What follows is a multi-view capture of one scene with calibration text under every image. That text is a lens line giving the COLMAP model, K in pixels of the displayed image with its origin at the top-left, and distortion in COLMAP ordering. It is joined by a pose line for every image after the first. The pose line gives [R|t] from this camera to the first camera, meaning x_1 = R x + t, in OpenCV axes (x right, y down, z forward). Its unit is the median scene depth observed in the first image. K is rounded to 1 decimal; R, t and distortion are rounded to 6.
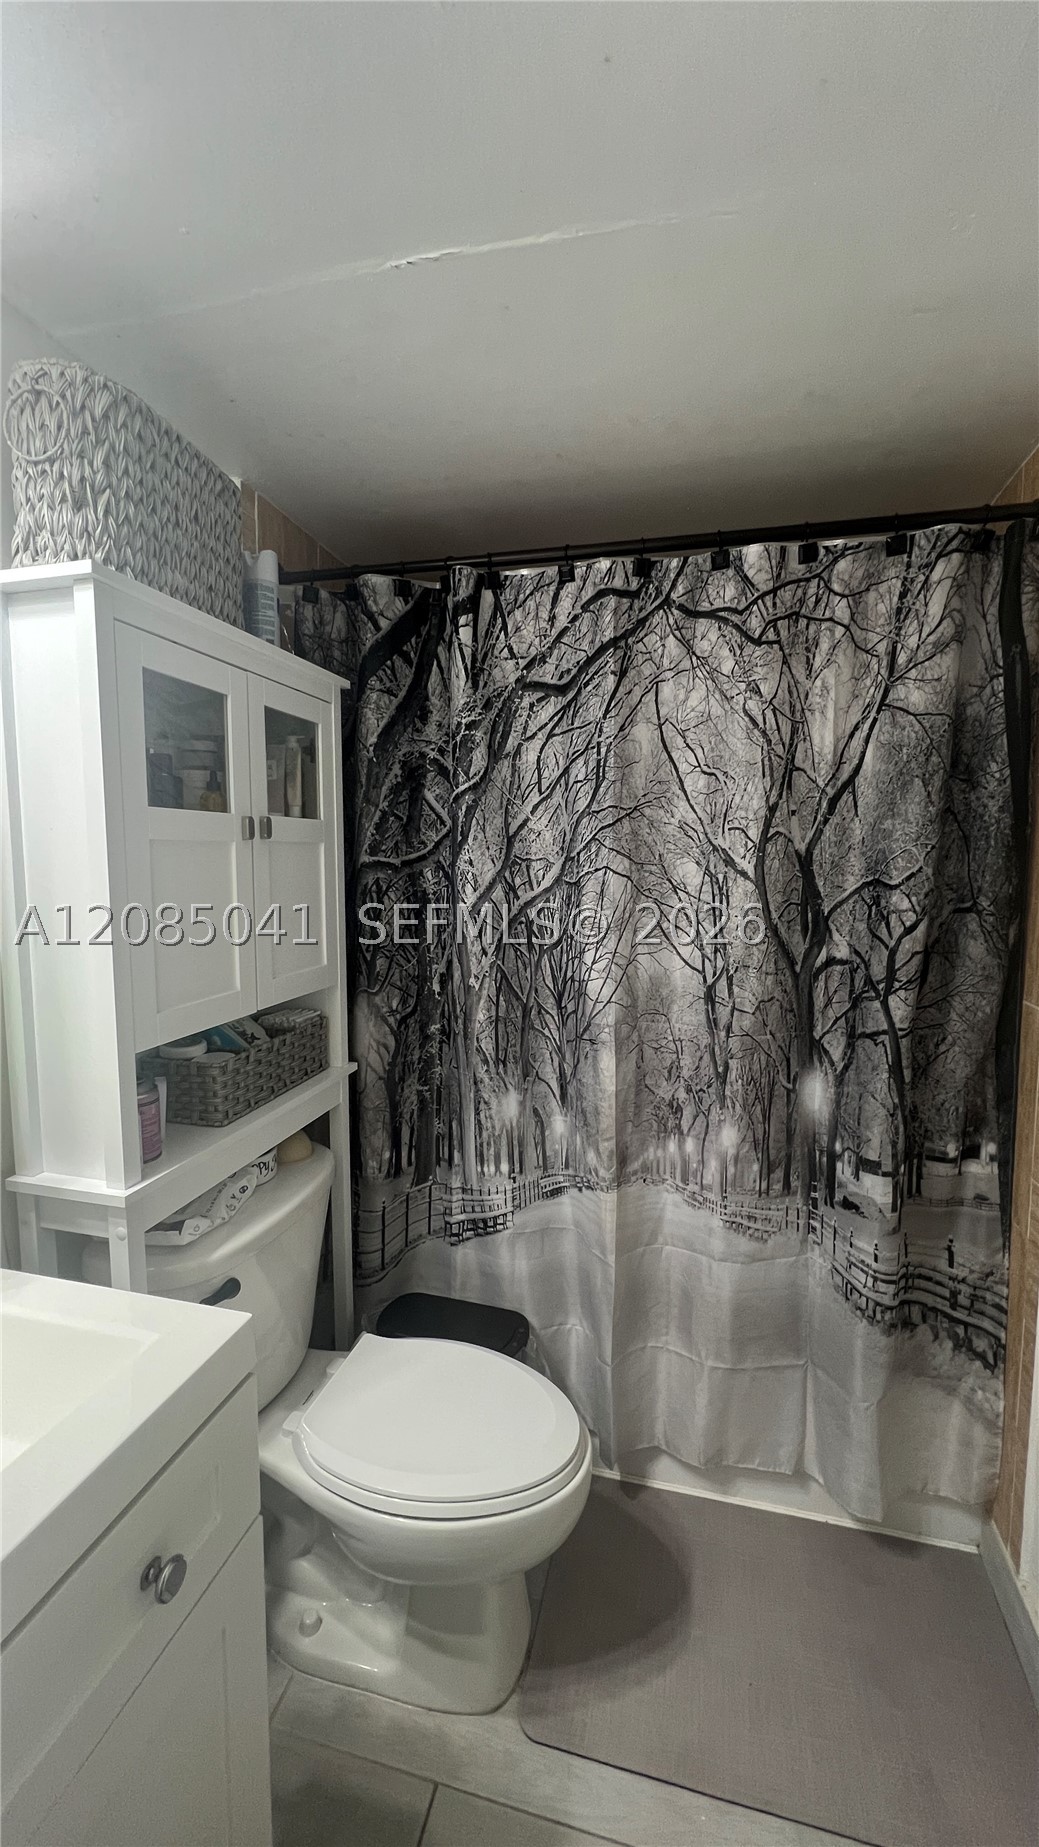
lens RADIAL K [[747.1, 0, 522.8], [0, 747.1, 927.7], [0, 0, 1]] dist [-0.003492, 0.000600]
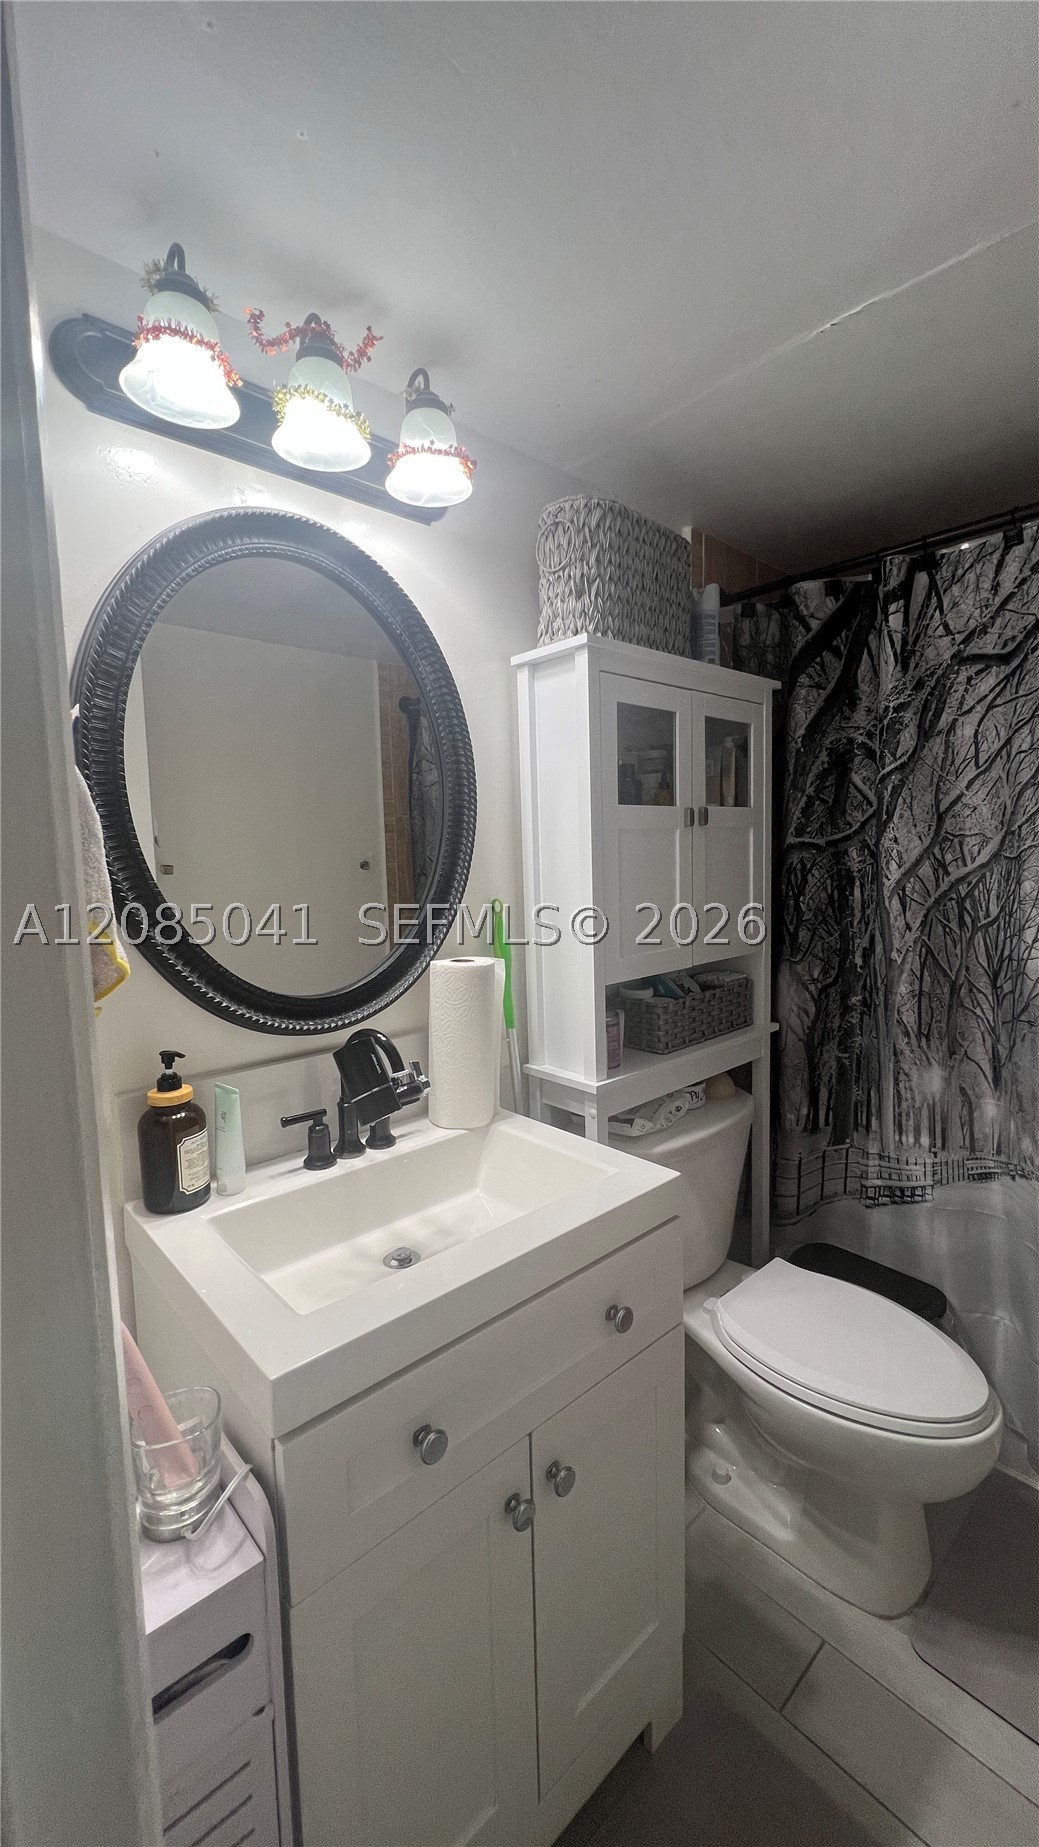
lens RADIAL K [[747.1, 0, 515.9], [0, 747.1, 925.7], [0, 0, 1]] dist [-0.003492, 0.000600]
pose [[0.835023, 0.028343, -0.549485, 0.065343], [-0.022317, 0.999595, 0.017647, 0.026108], [0.549763, -0.002473, 0.835317, -0.163224]]
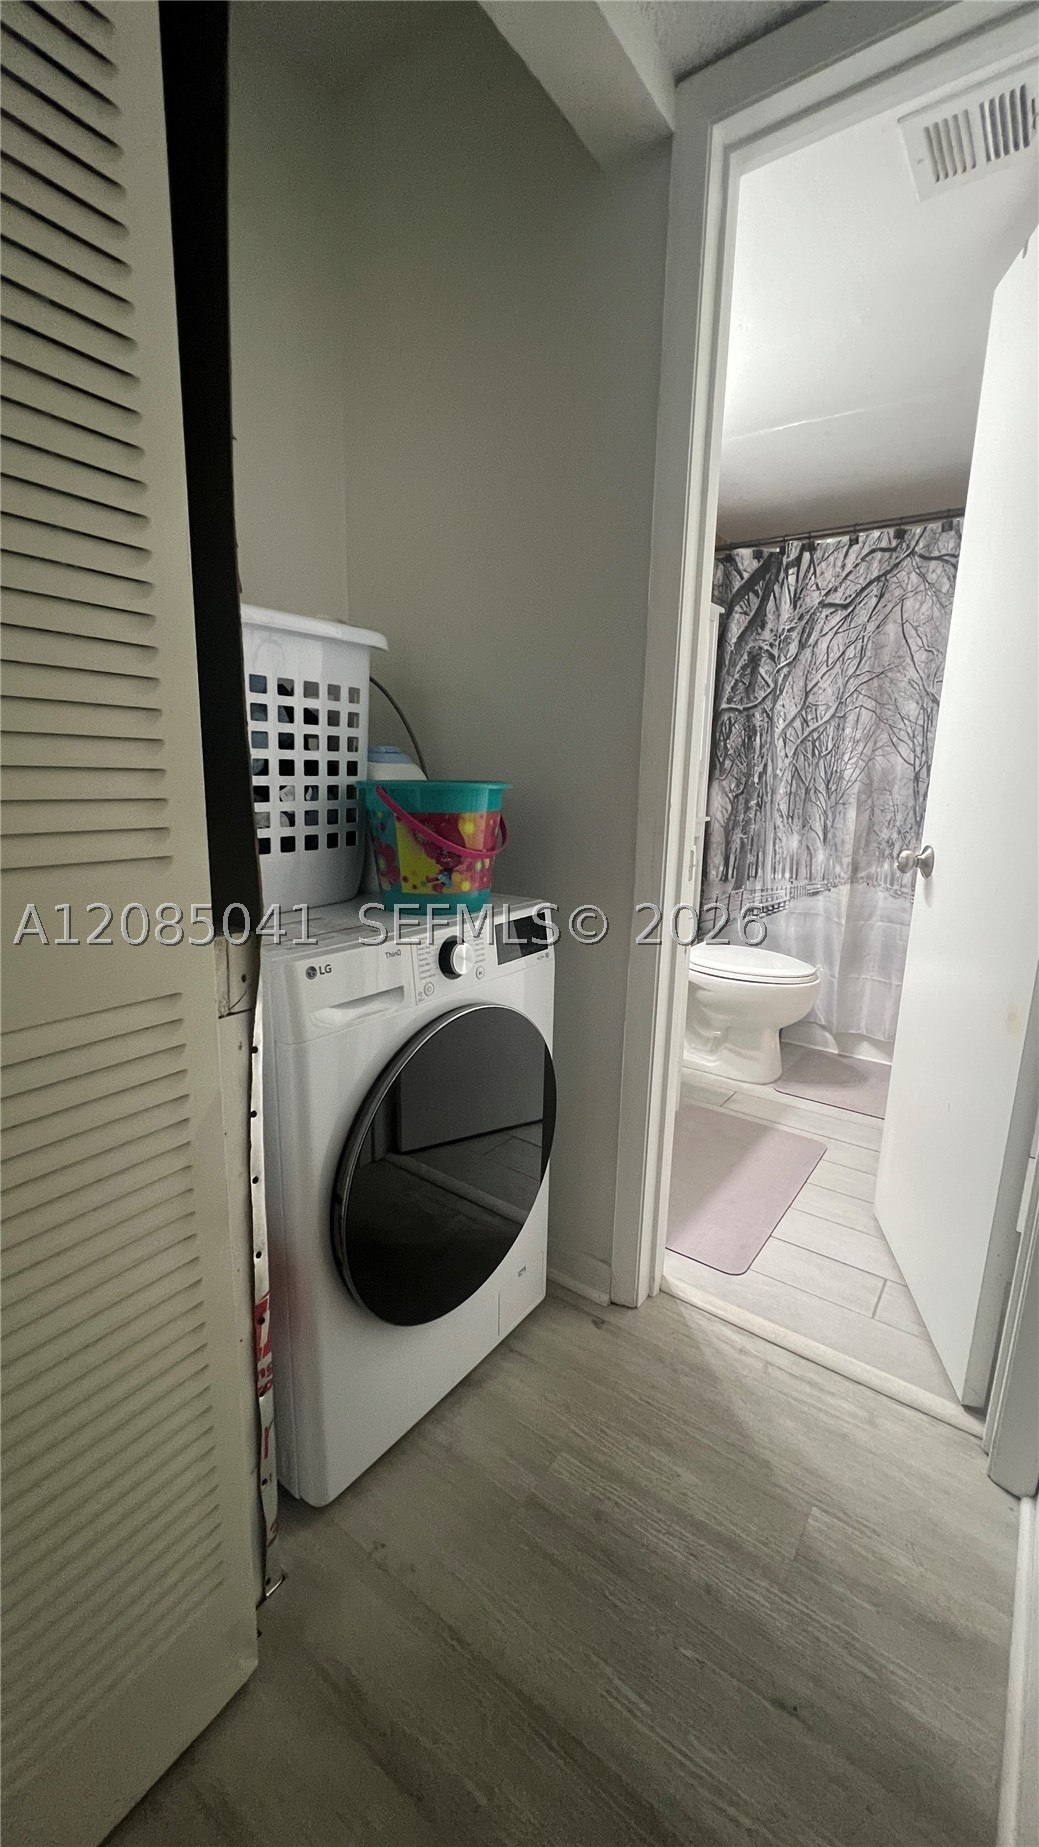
lens RADIAL K [[741.8, 0, 523.1], [0, 741.8, 924.1], [0, 0, 1]] dist [-0.003364, -0.000189]
pose [[0.929536, 0.089931, -0.357597, 0.038589], [-0.051827, 0.992040, 0.114768, 0.285673], [0.365072, -0.088148, 0.926797, -1.040327]]
